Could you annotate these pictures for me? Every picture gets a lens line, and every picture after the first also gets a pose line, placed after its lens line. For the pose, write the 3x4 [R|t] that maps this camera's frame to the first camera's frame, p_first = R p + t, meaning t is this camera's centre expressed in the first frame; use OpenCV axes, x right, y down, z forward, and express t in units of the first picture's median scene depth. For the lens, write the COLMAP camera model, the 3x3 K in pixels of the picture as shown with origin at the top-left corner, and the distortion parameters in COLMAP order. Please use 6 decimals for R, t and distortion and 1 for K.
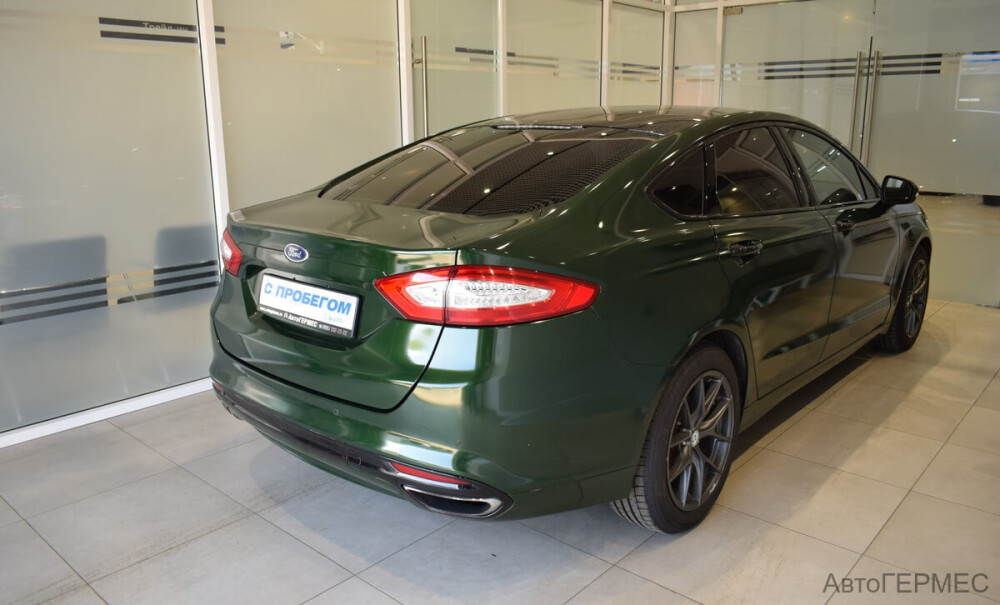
lens RADIAL K [[763.3, 0, 500.0], [0, 763.3, 302.5], [0, 0, 1]] dist [-0.009759, -0.003488]
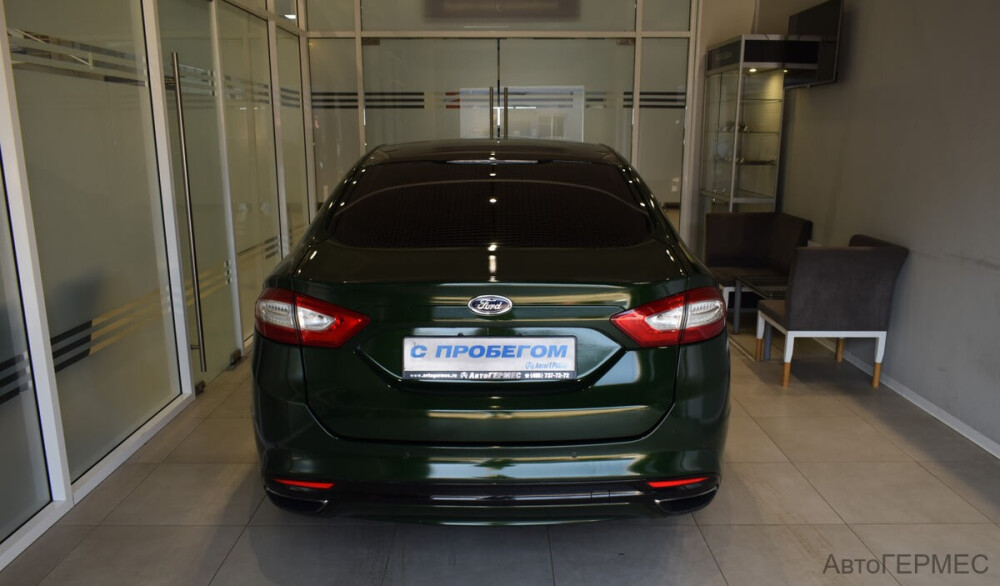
lens RADIAL K [[776.5, 0, 499.6], [0, 776.5, 319.0], [0, 0, 1]] dist [-0.006909, -0.001864]
pose [[0.747950, -0.152679, 0.645956, -0.842585], [0.155644, 0.986394, 0.052926, -0.092768], [-0.645248, 0.060953, 0.761538, 0.250829]]
